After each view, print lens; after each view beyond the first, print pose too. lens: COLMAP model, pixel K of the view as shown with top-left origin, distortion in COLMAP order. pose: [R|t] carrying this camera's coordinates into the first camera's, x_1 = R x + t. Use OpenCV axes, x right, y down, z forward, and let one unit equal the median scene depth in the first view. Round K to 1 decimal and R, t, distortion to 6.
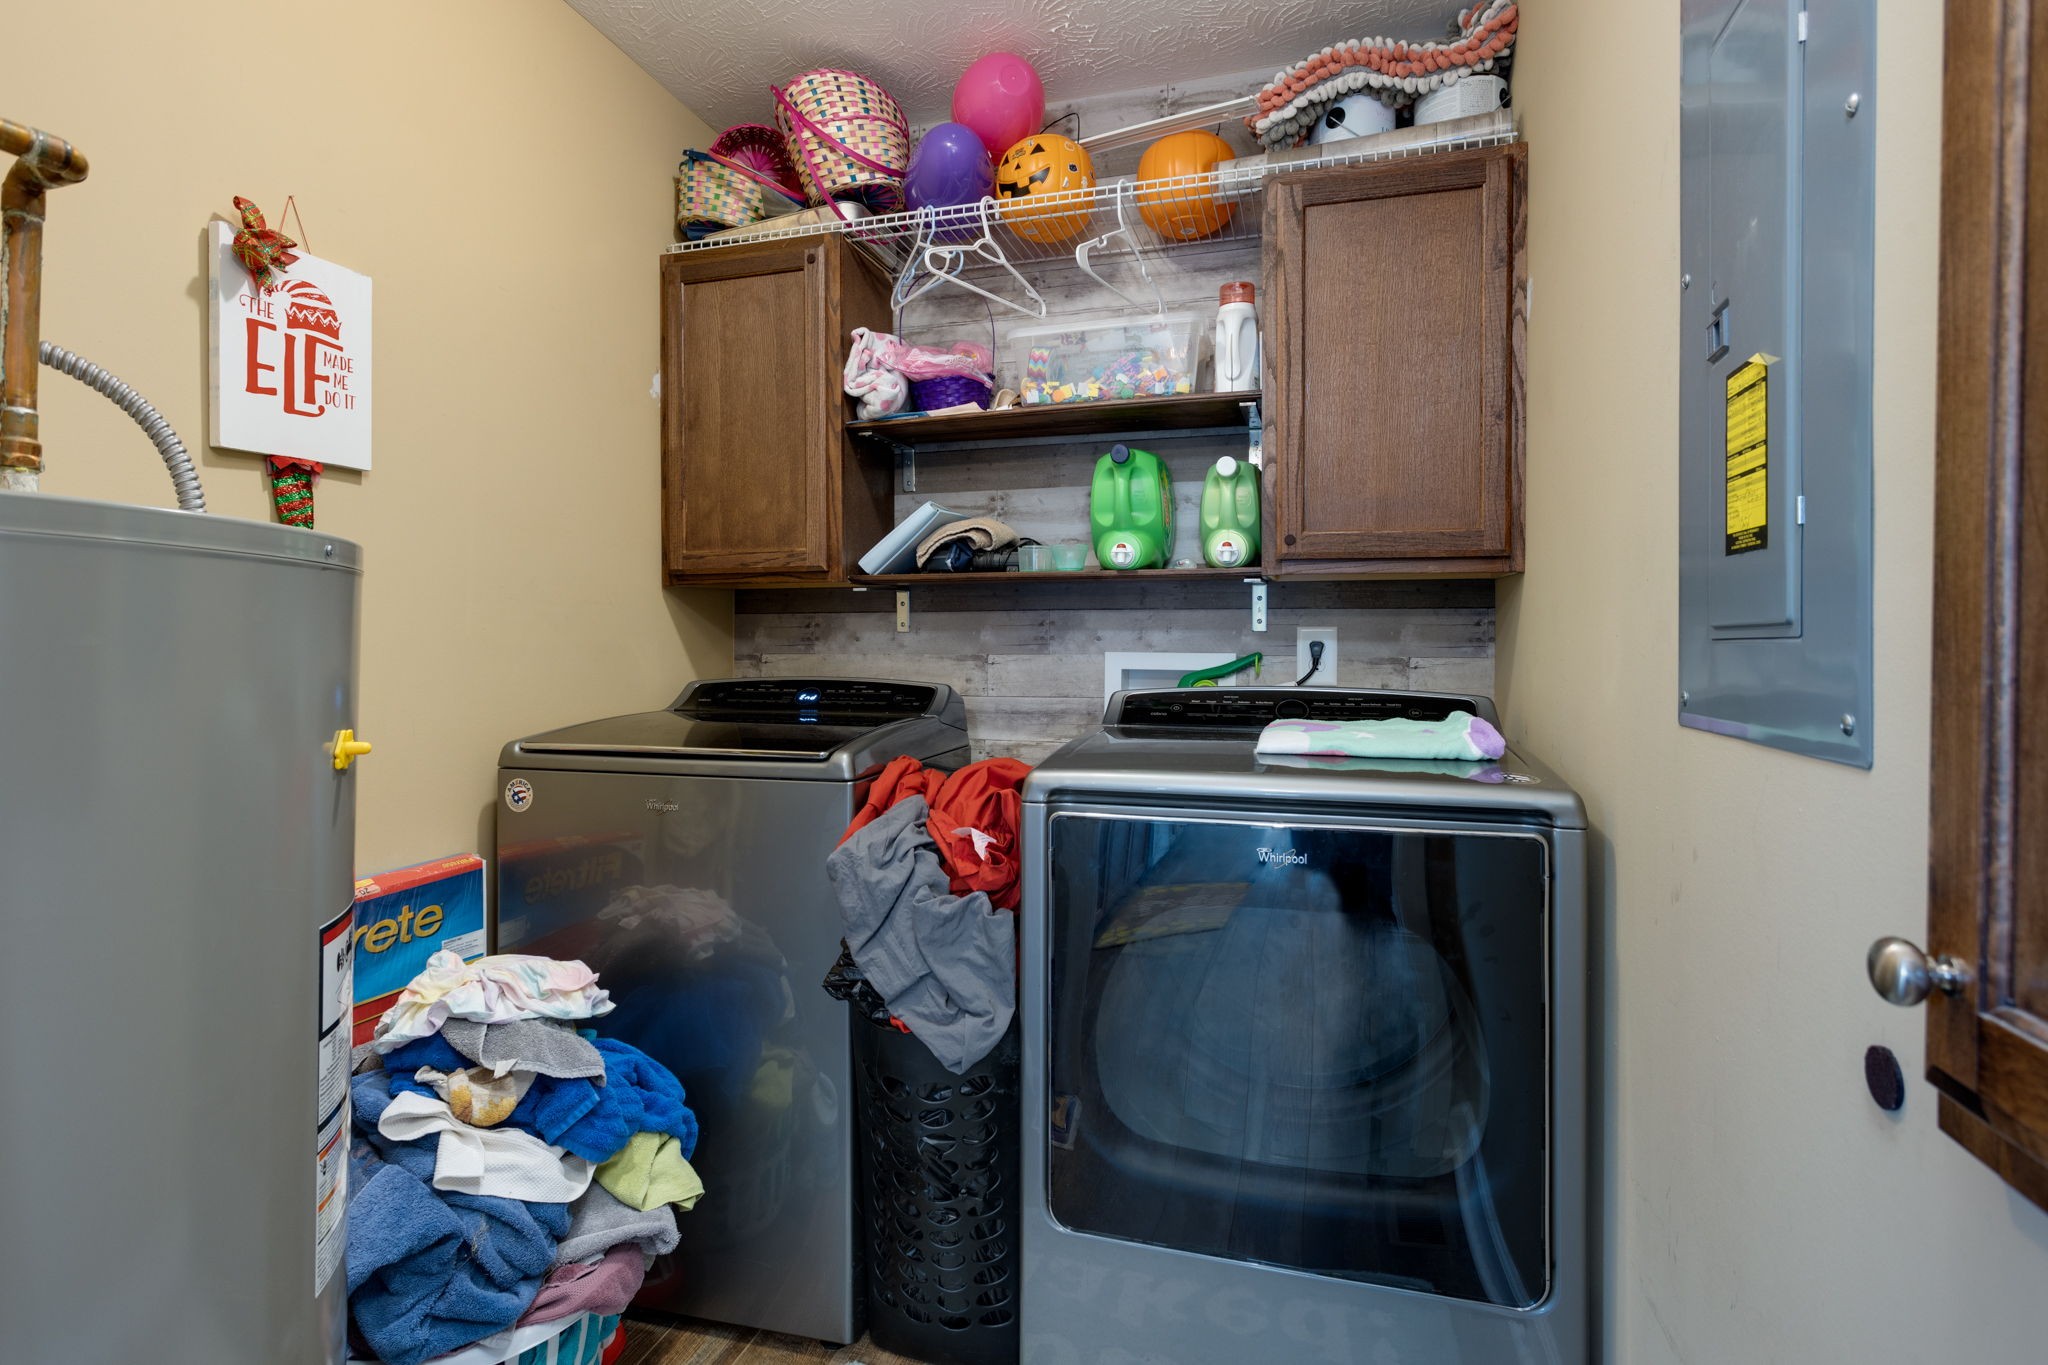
lens RADIAL K [[978.8, 0, 1013.2], [0, 978.8, 646.6], [0, 0, 1]] dist [-0.021863, 0.009694]
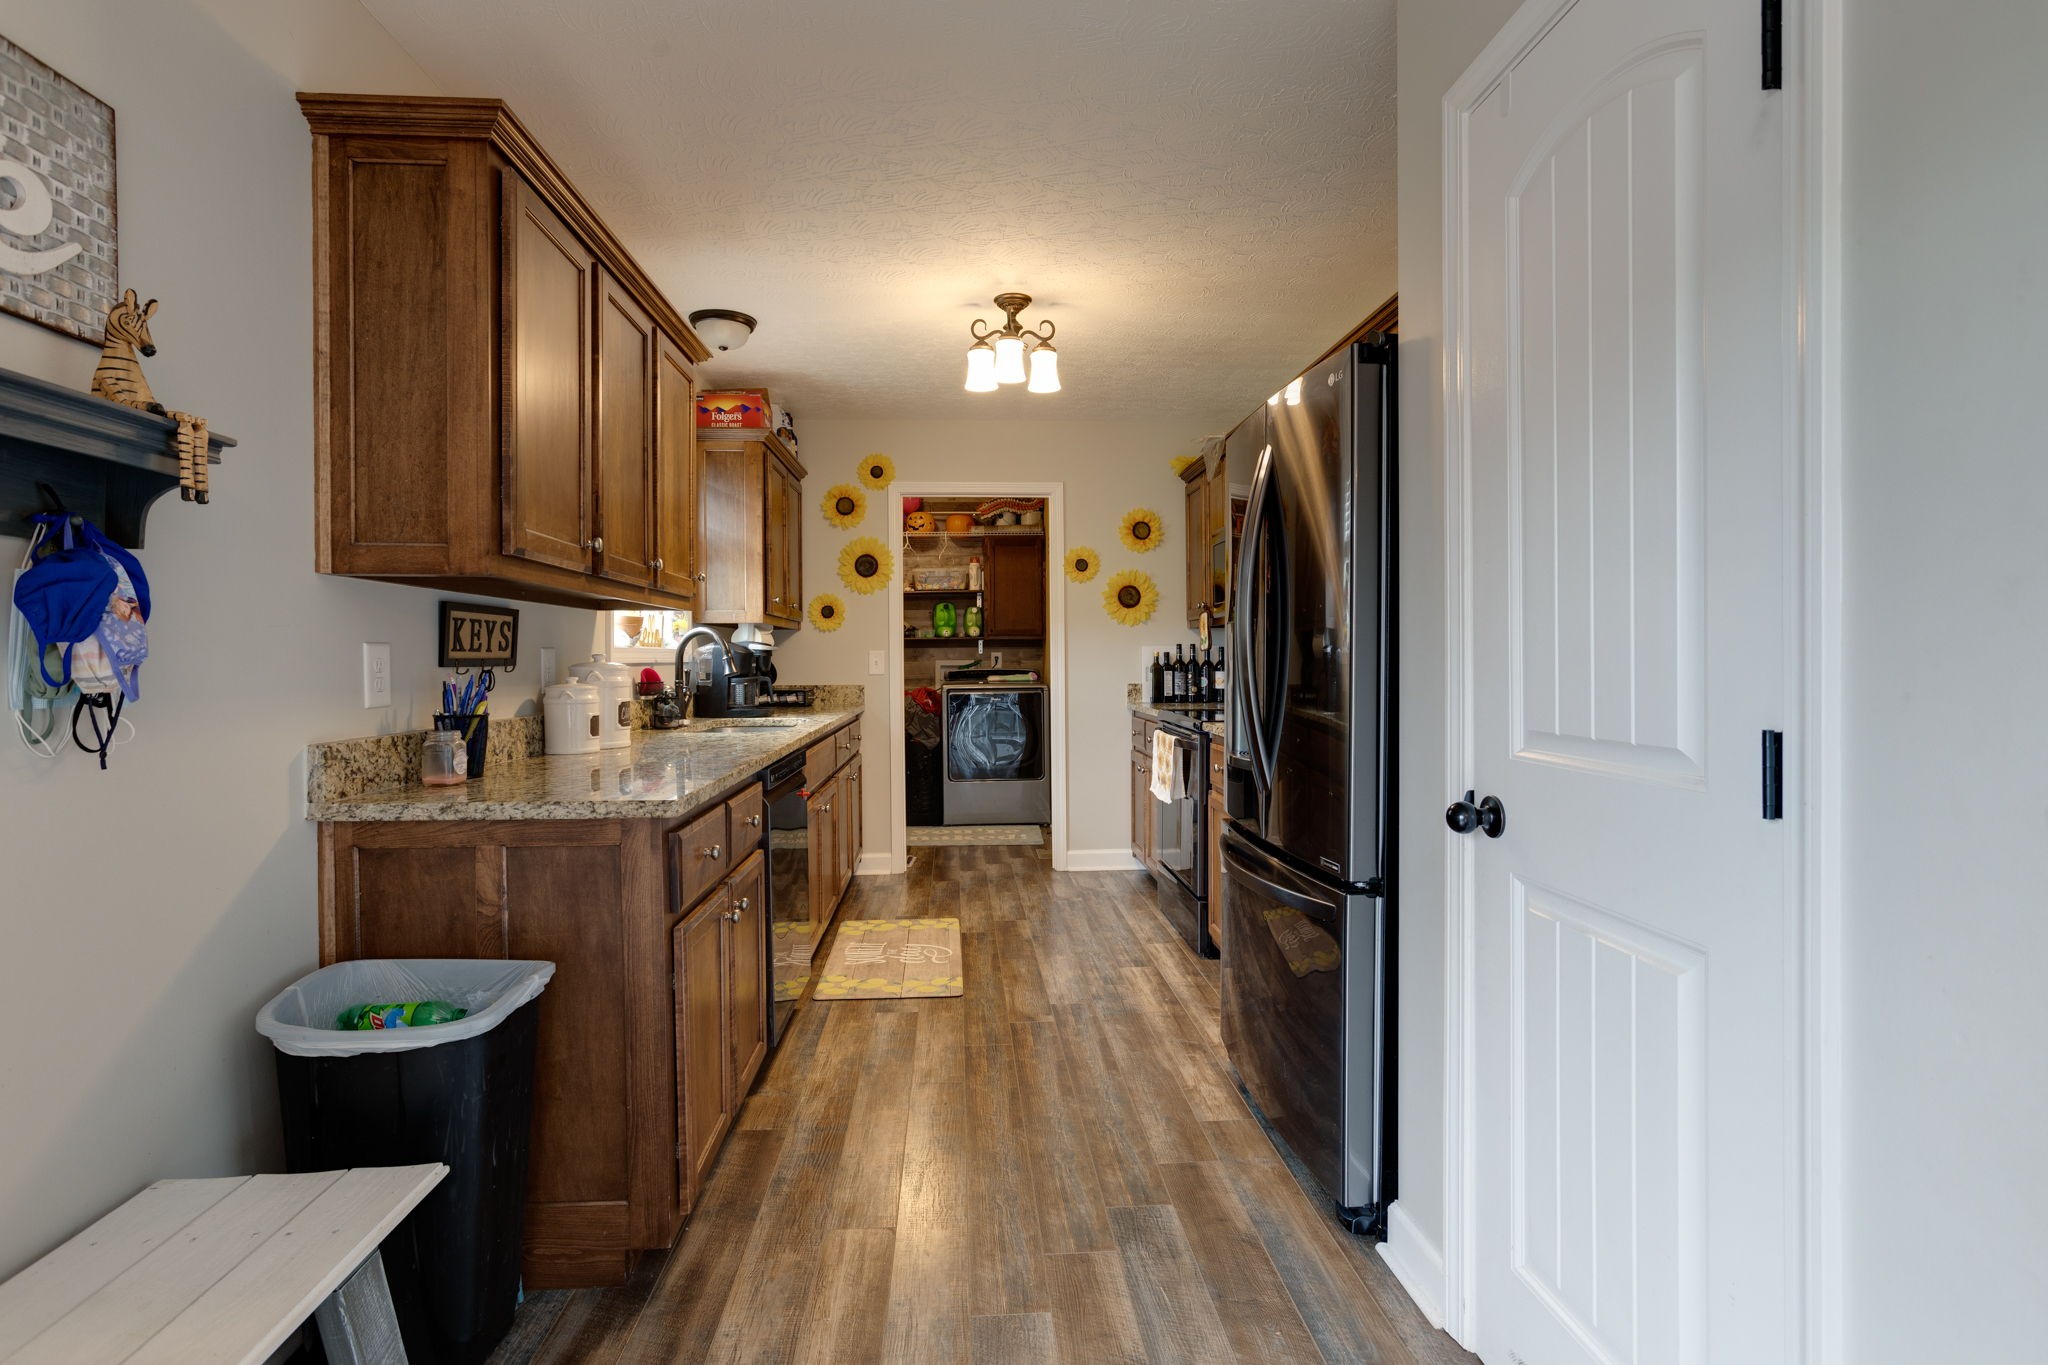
lens RADIAL K [[978.8, 0, 1018.3], [0, 978.8, 664.7], [0, 0, 1]] dist [-0.021863, 0.009694]
pose [[0.934875, -0.015064, 0.354658, -0.916214], [0.012739, 0.999879, 0.008890, -0.006446], [-0.354749, -0.003793, 0.934954, -2.458199]]
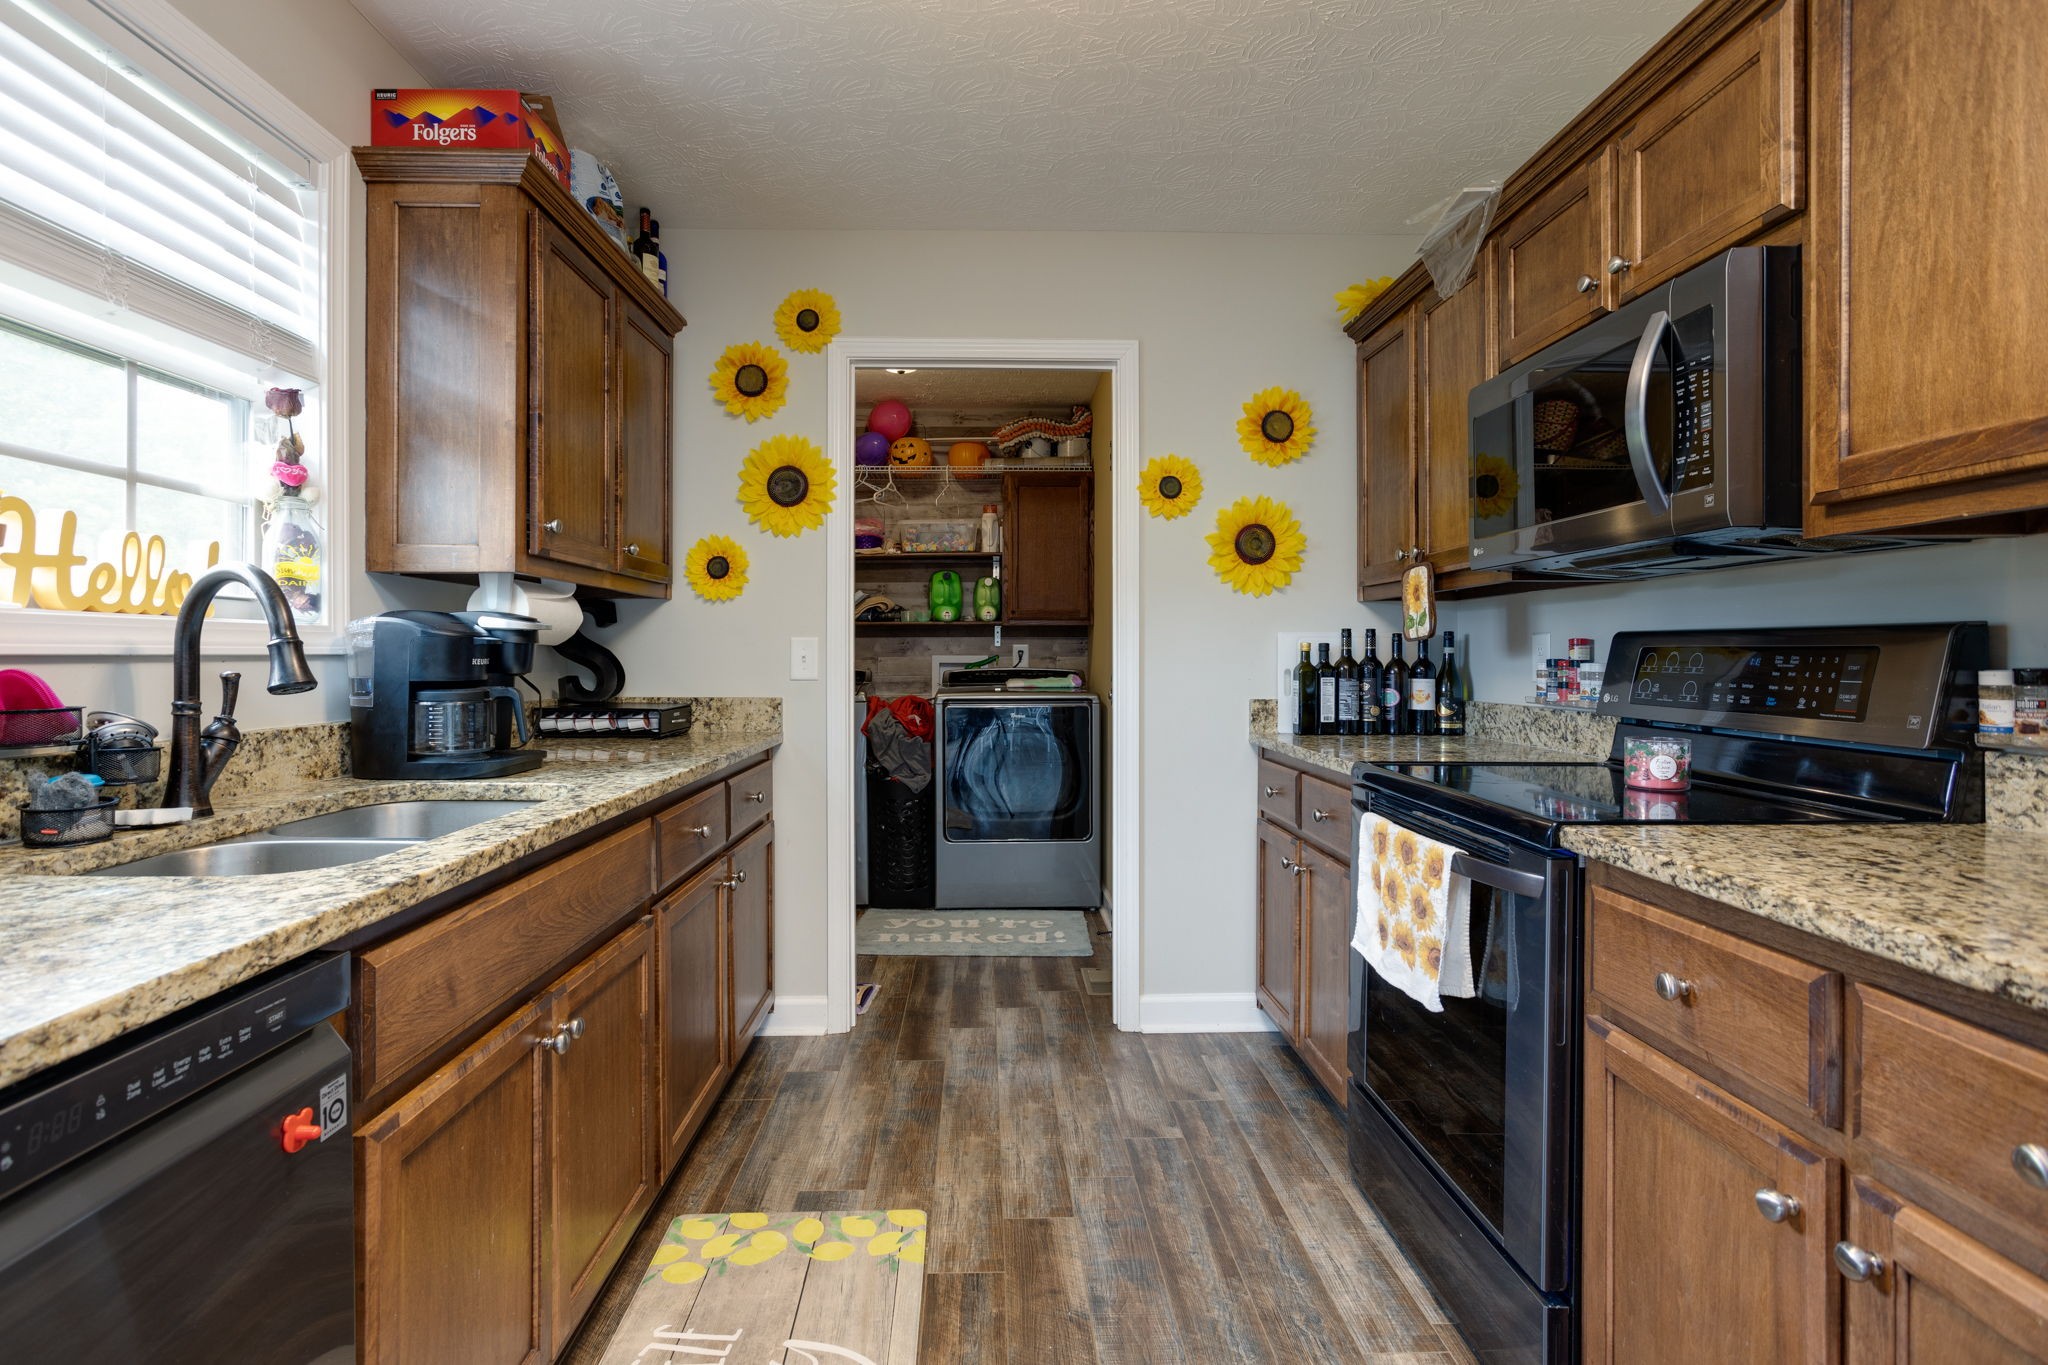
lens RADIAL K [[978.5, 0, 1003.1], [0, 978.5, 655.0], [0, 0, 1]] dist [-0.000362, 0.000053]
pose [[0.949987, -0.005566, 0.312239, -0.518402], [0.004939, 0.999984, 0.002797, -0.000553], [-0.312249, -0.001115, 0.950000, -1.372796]]
